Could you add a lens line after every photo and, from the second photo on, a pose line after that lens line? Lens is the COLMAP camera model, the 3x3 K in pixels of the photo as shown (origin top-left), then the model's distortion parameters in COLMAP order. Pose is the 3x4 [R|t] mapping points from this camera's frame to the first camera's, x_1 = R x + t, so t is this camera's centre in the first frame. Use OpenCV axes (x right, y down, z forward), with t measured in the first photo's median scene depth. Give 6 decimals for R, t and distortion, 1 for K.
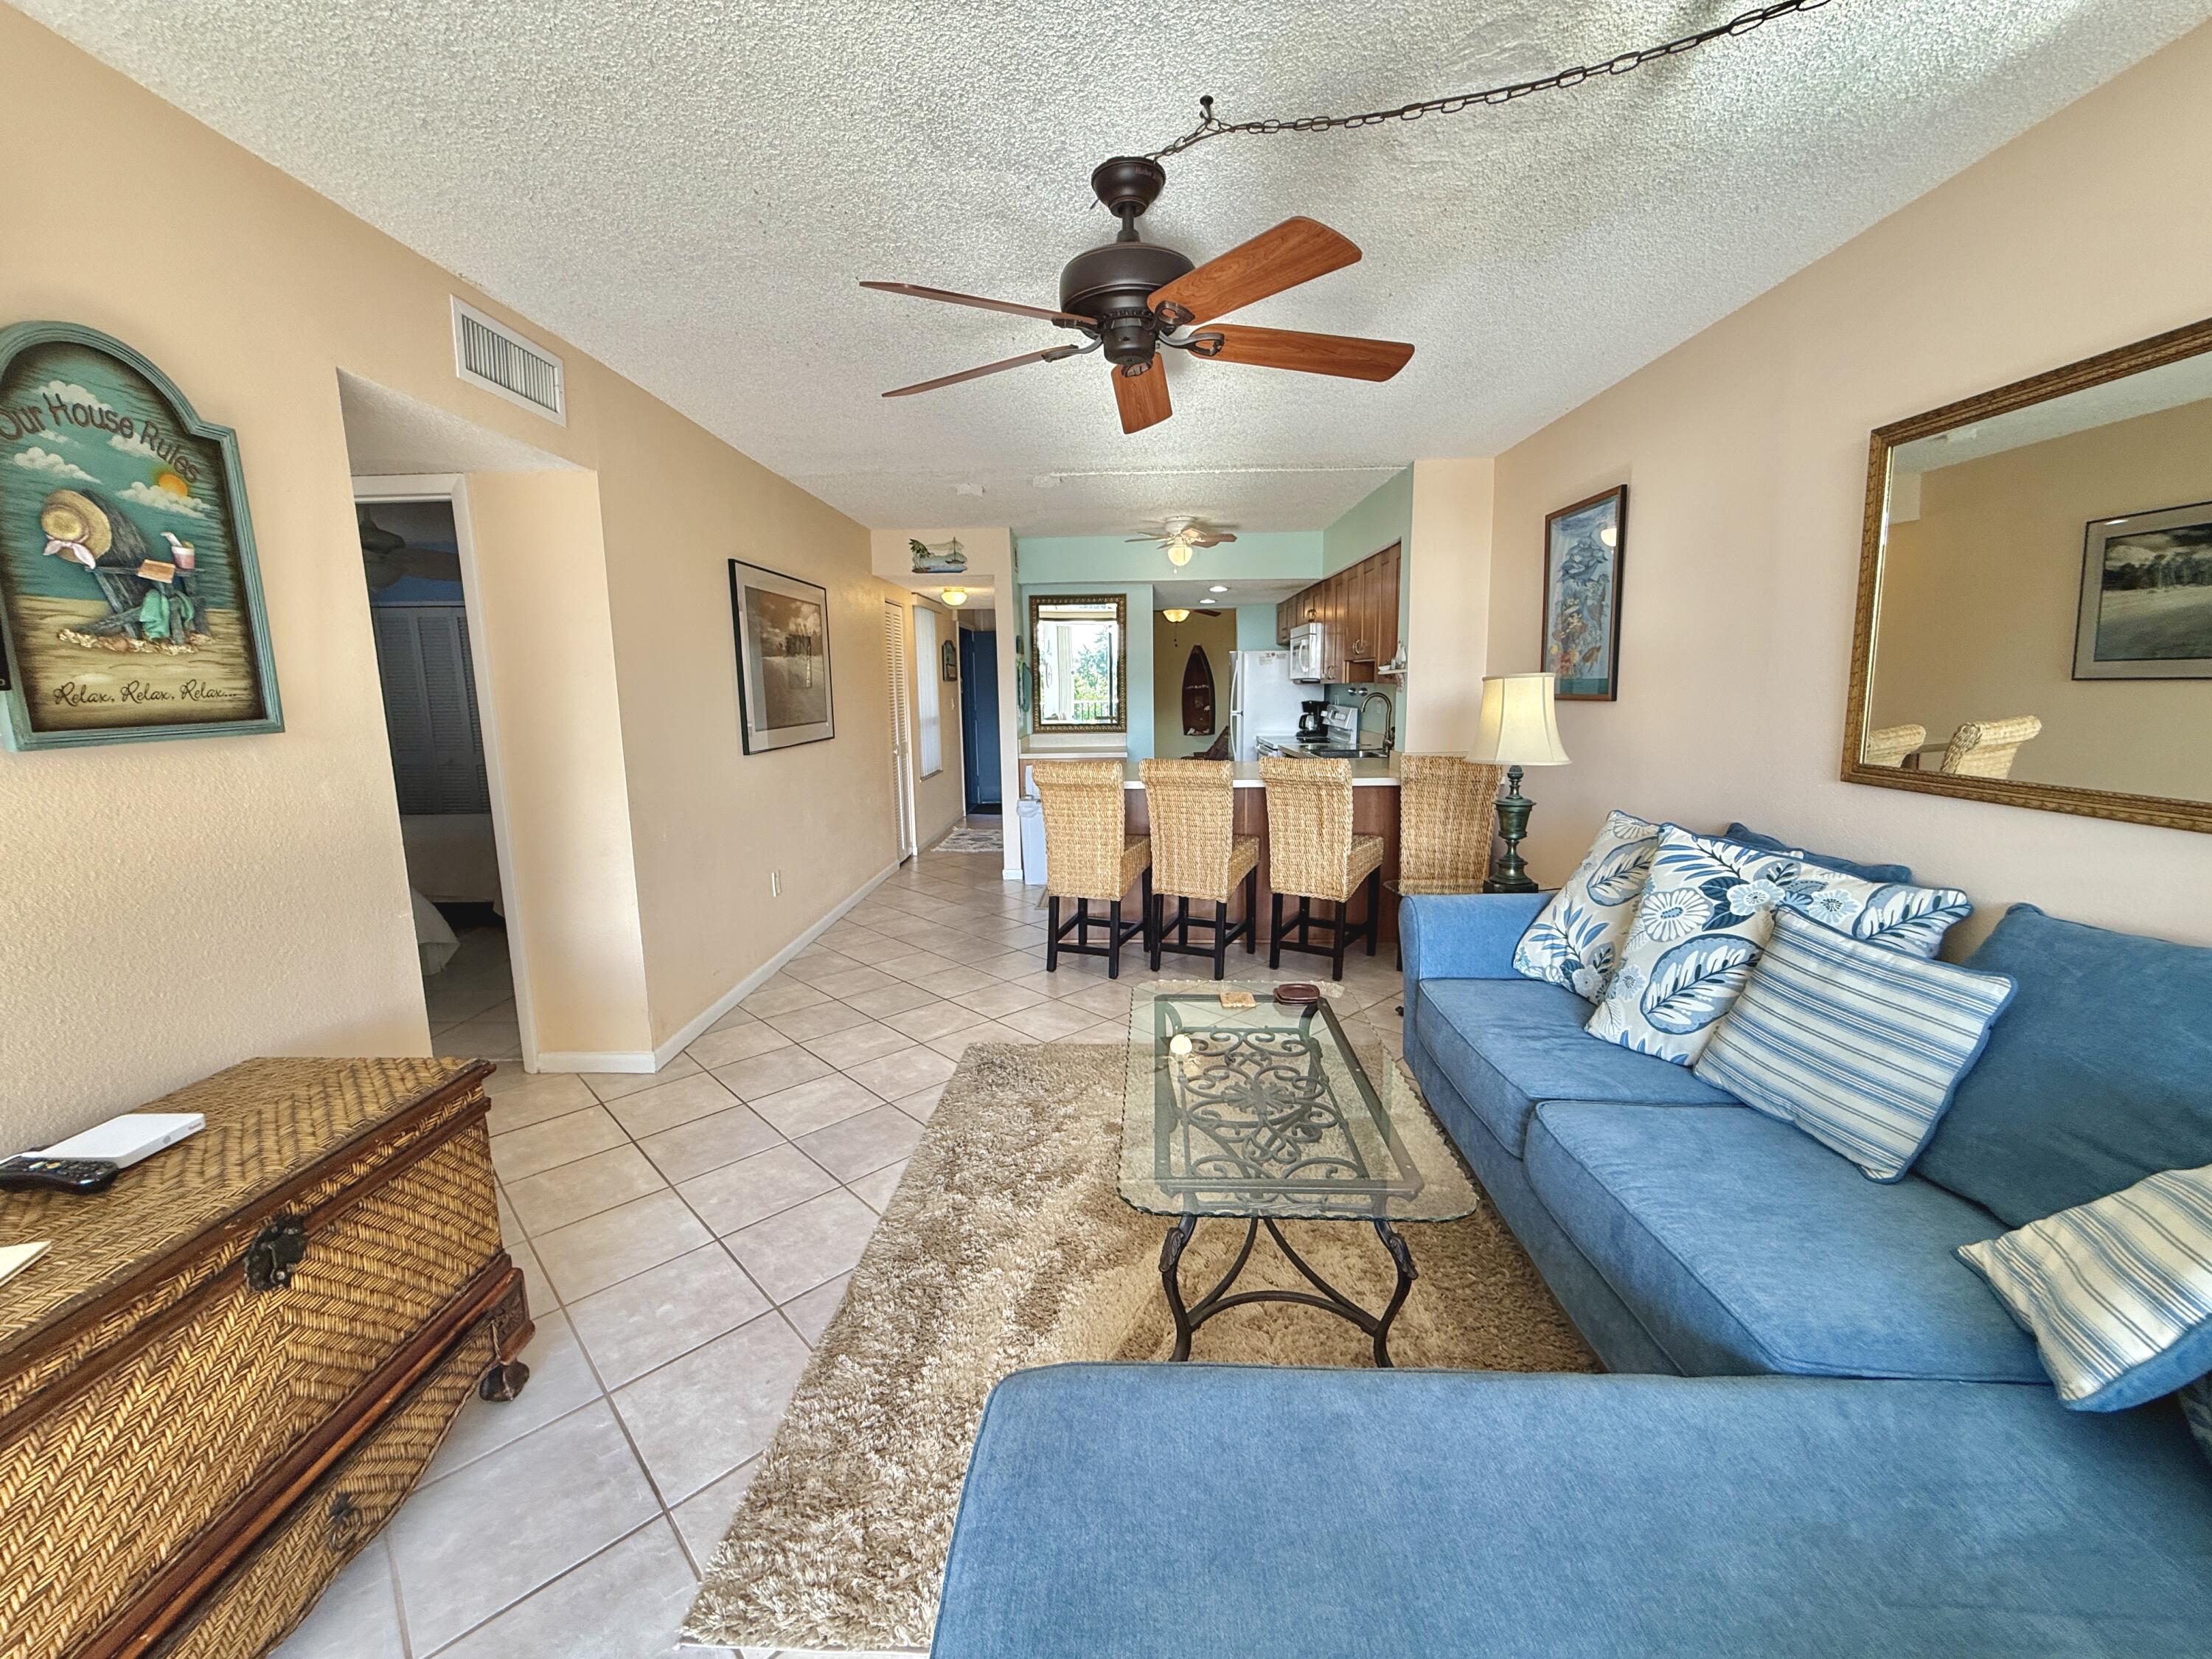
lens RADIAL K [[881.5, 0, 1096.4], [0, 881.5, 827.8], [0, 0, 1]] dist [-0.002554, 0.000855]
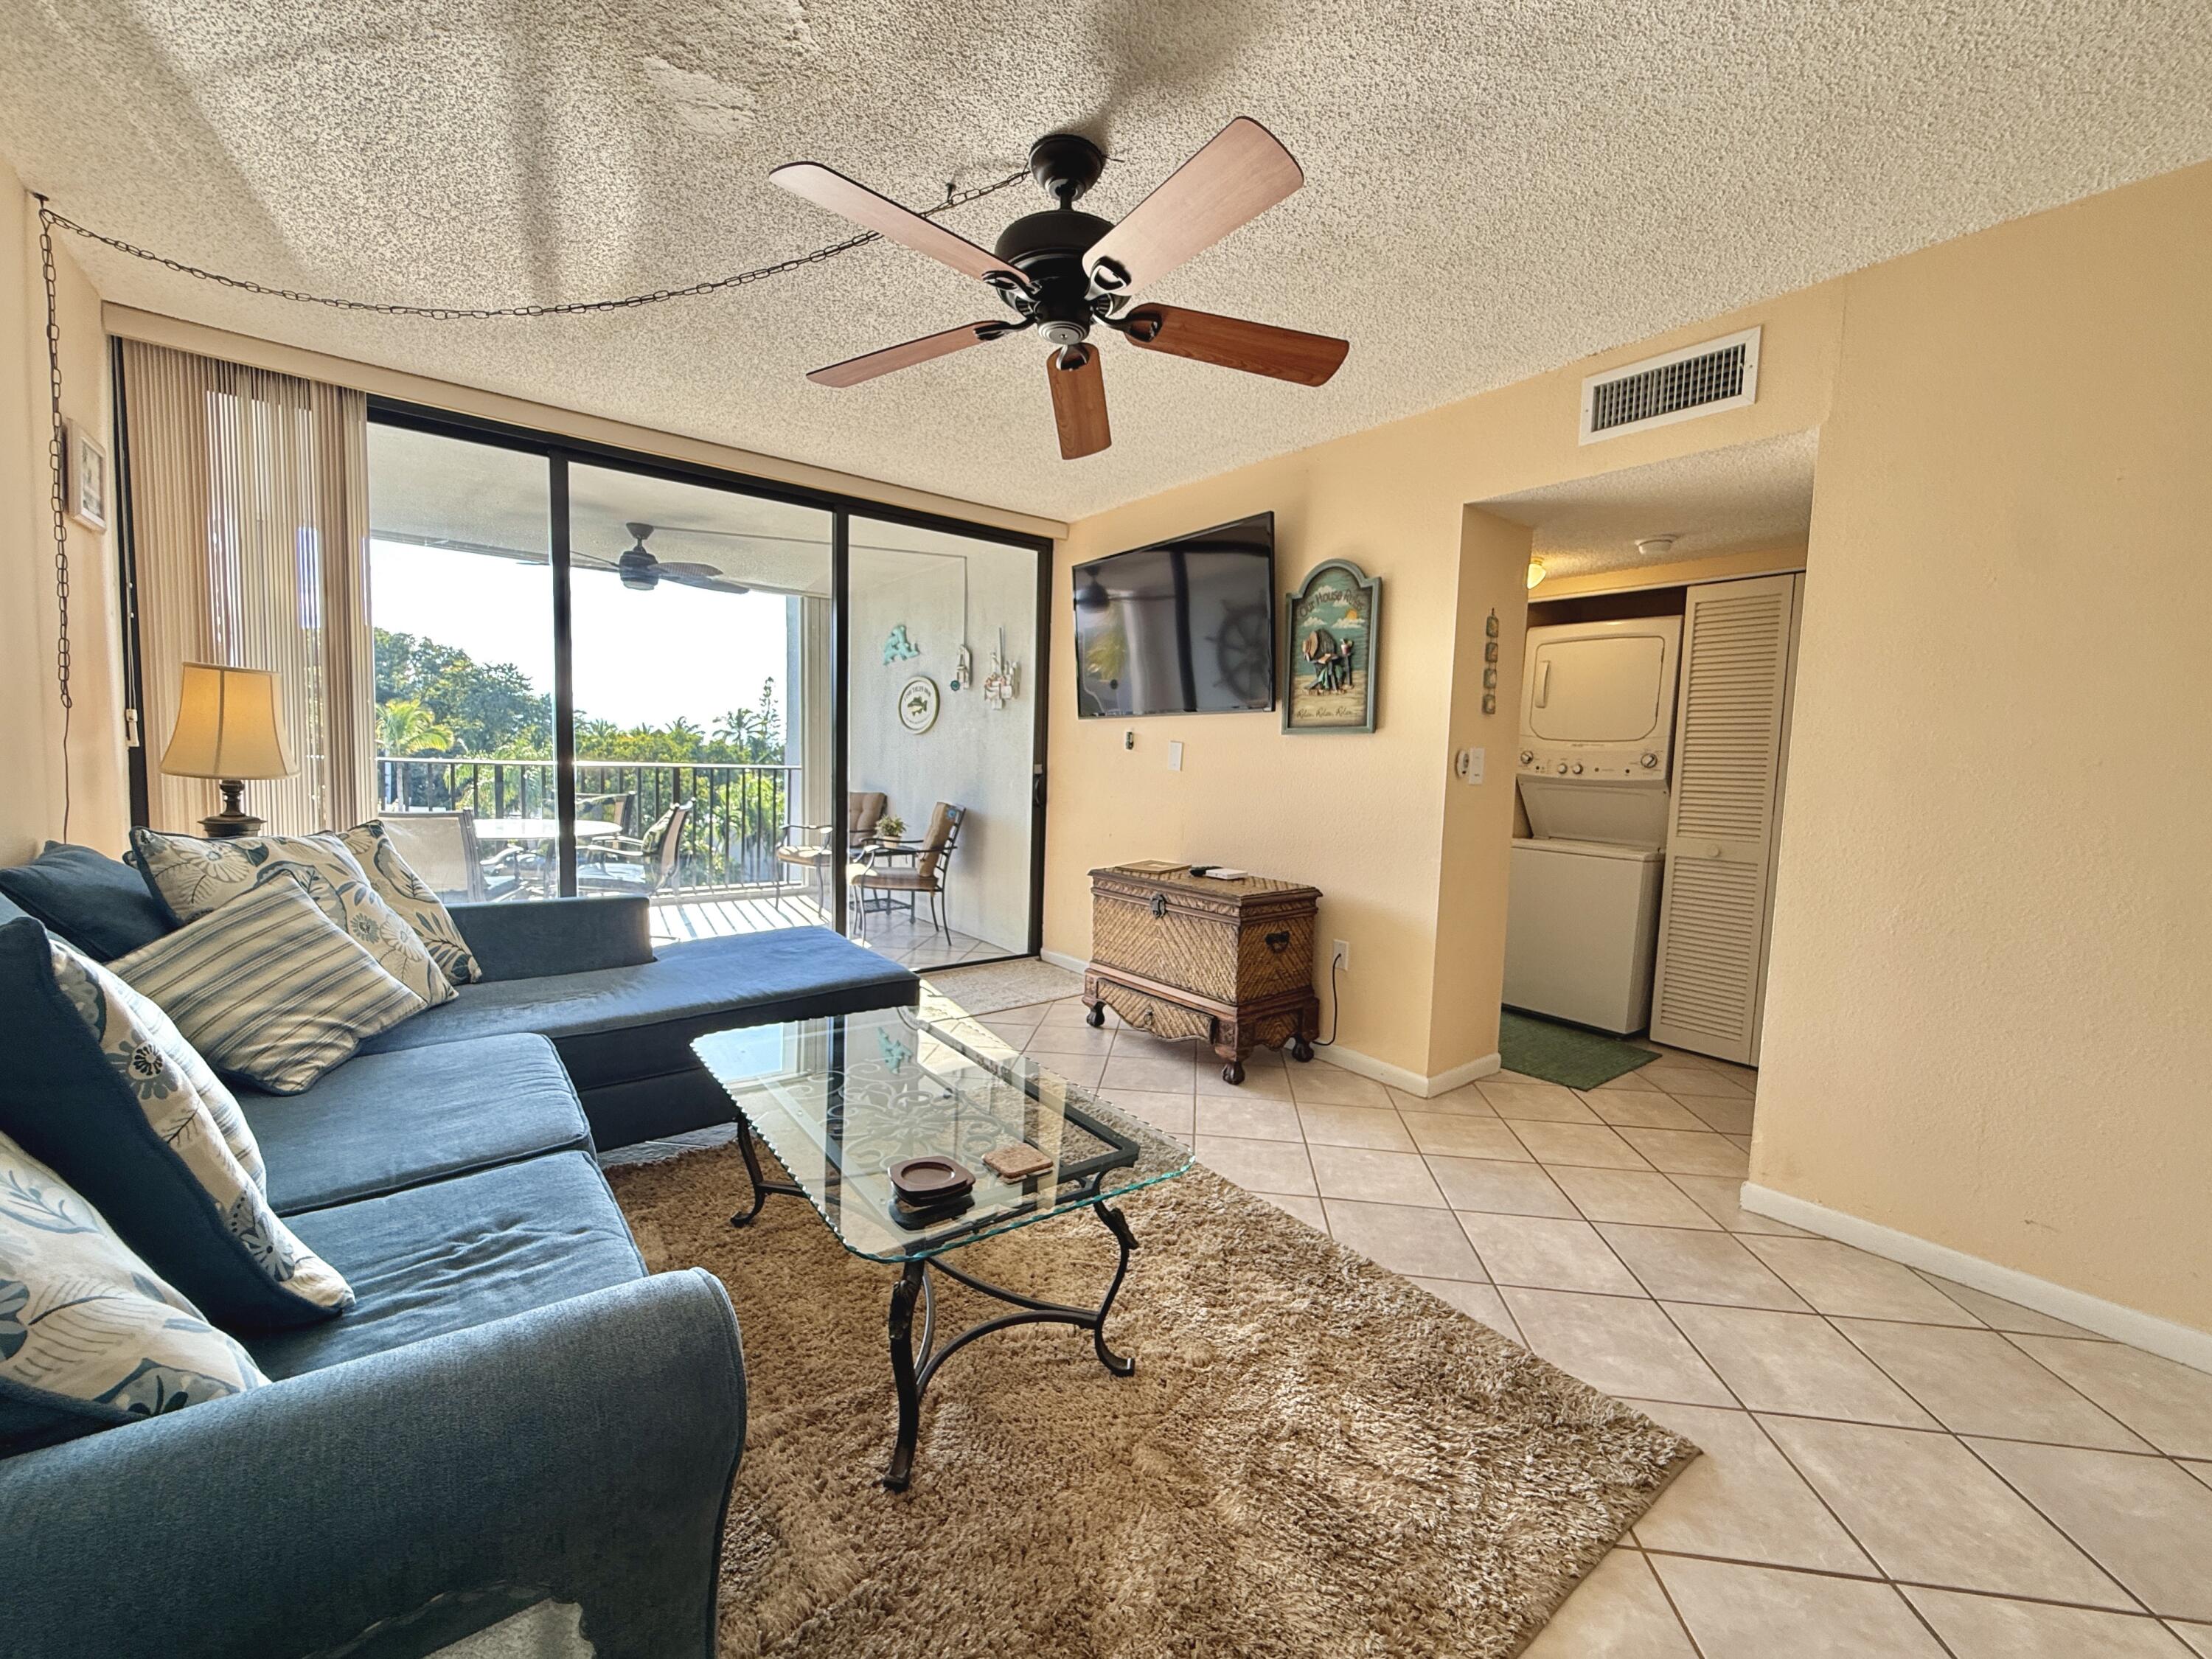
lens RADIAL K [[881.5, 0, 1097.8], [0, 881.5, 825.5], [0, 0, 1]] dist [-0.002554, 0.000855]
pose [[-0.768706, 0.039072, -0.638408, 0.587499], [-0.123325, 0.970348, 0.207882, -0.192986], [0.627600, 0.238532, -0.741094, 1.694538]]
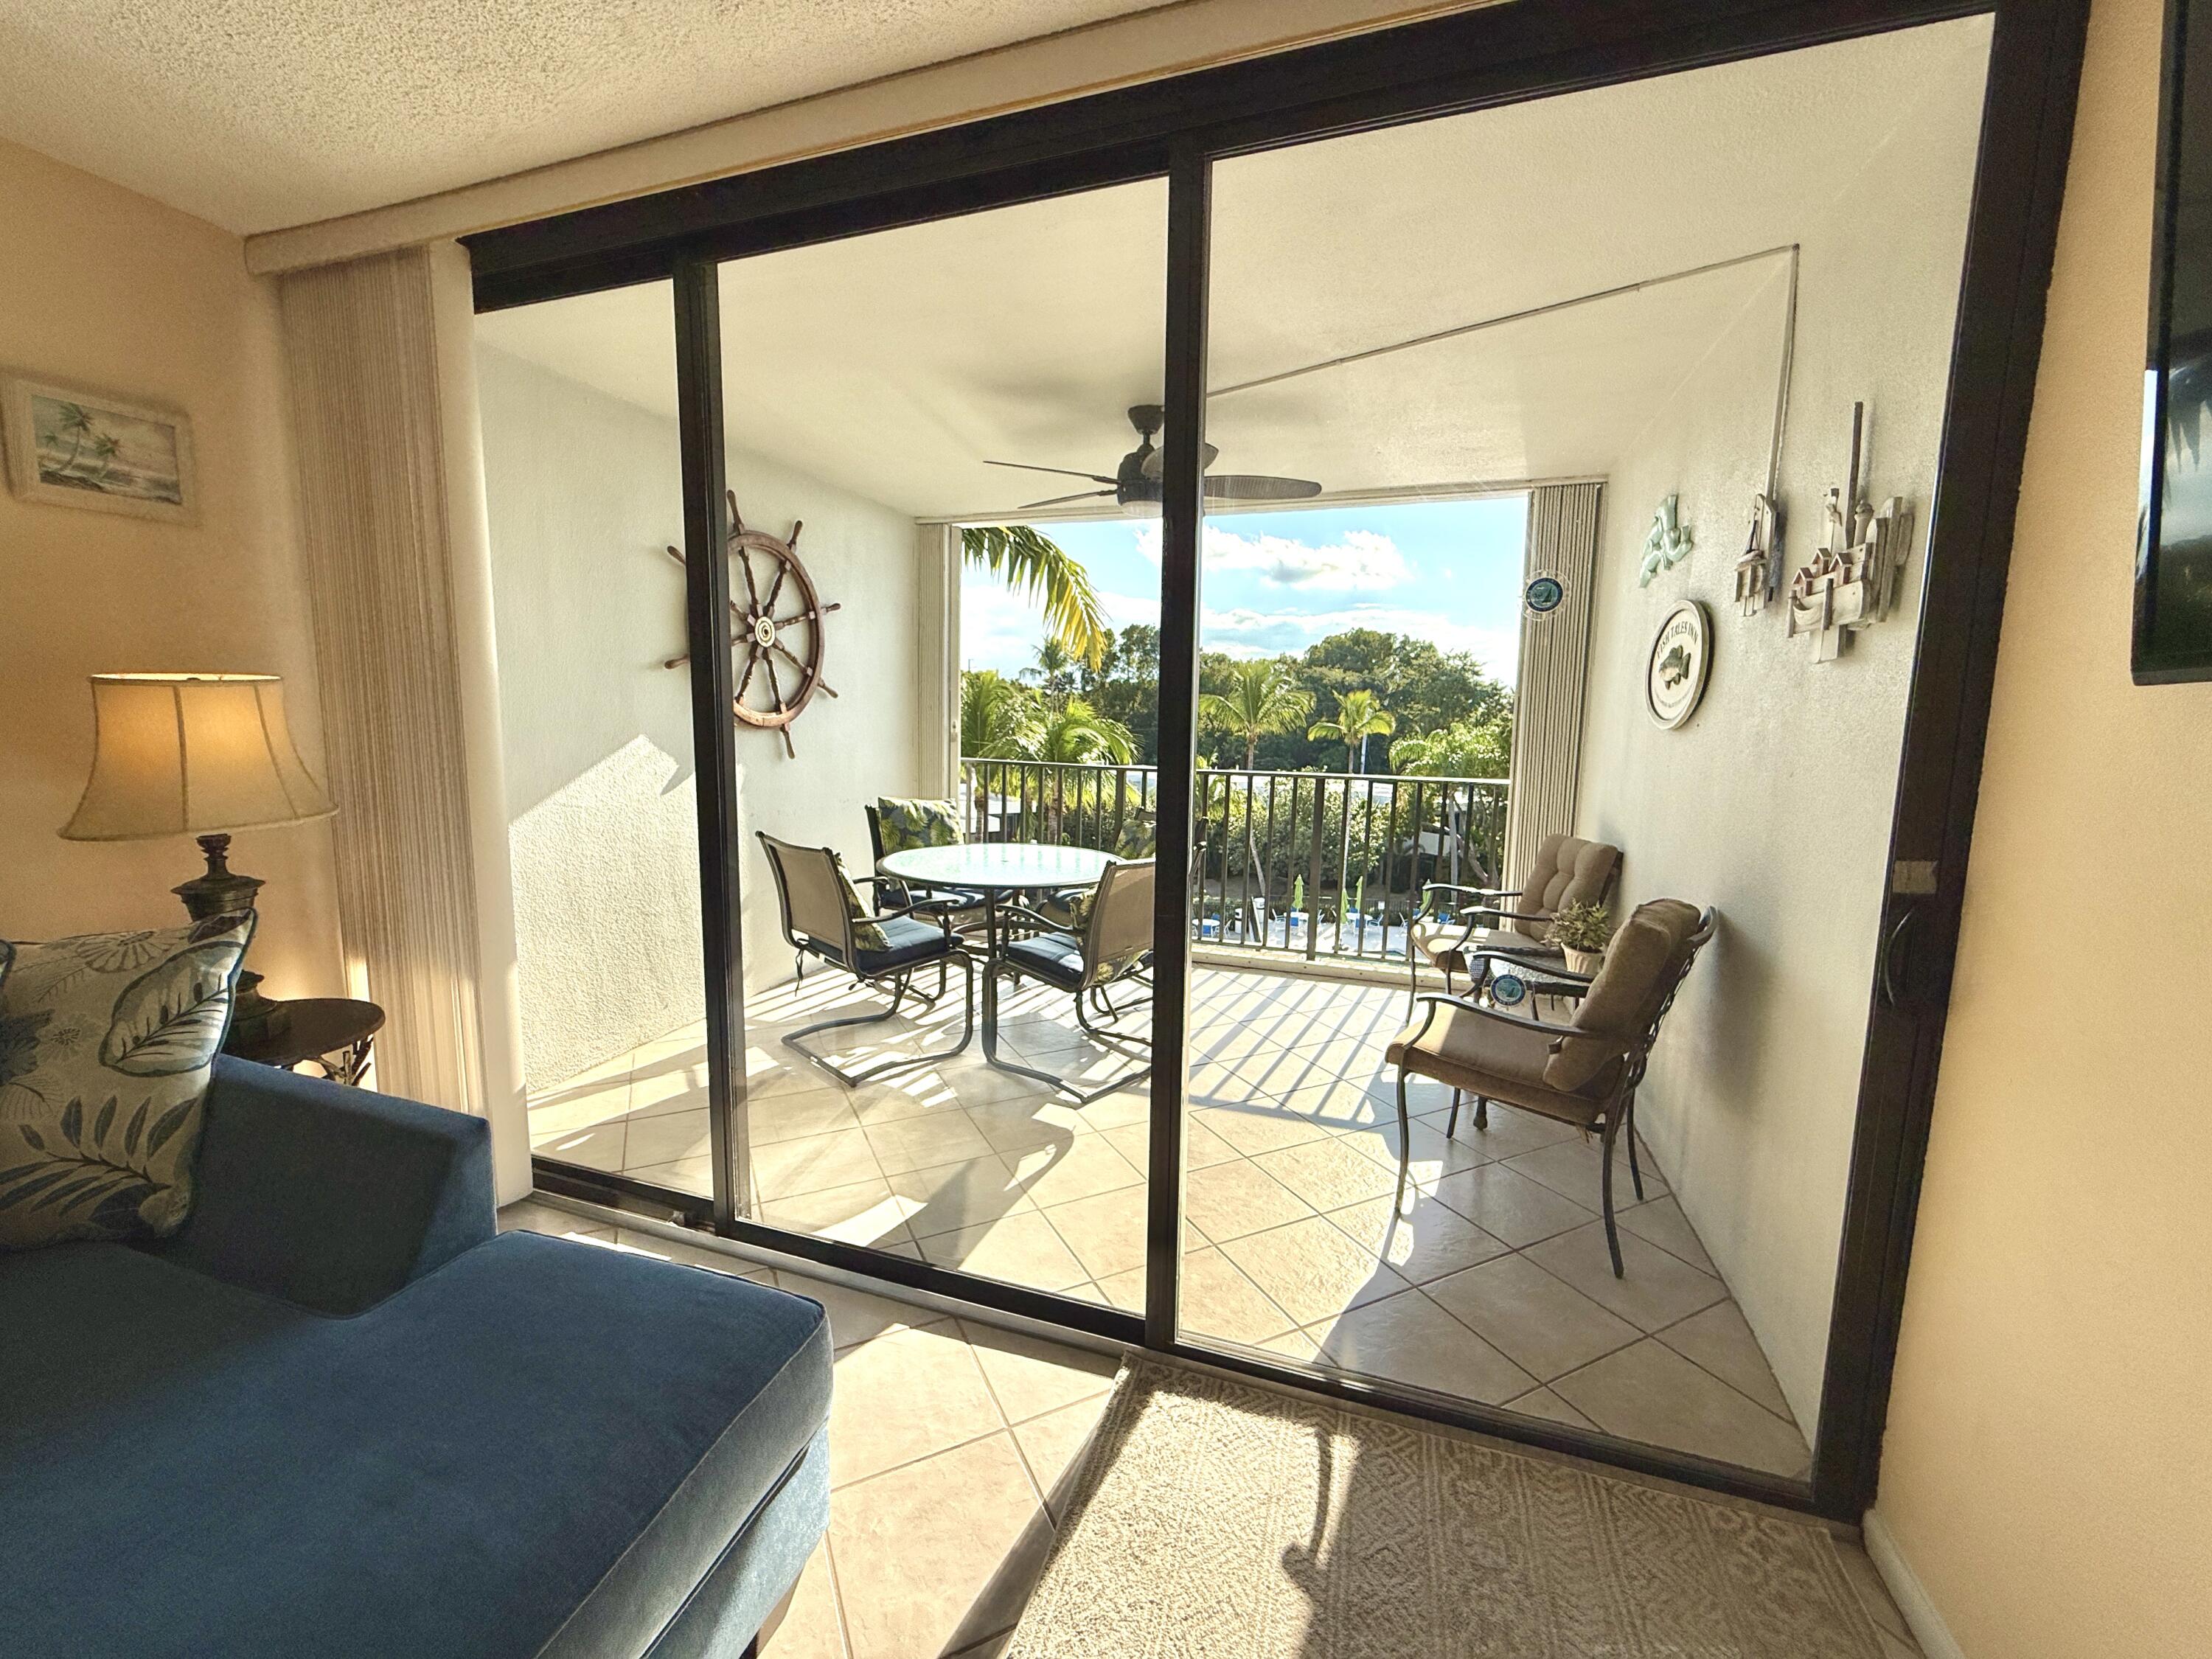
lens RADIAL K [[881.5, 0, 1095.8], [0, 881.5, 827.9], [0, 0, 1]] dist [-0.002554, 0.000855]
pose [[-0.953948, -0.042229, 0.296984, -0.415569], [0.043034, 0.960535, 0.274810, -0.062760], [-0.296868, 0.274935, -0.914483, 0.561869]]
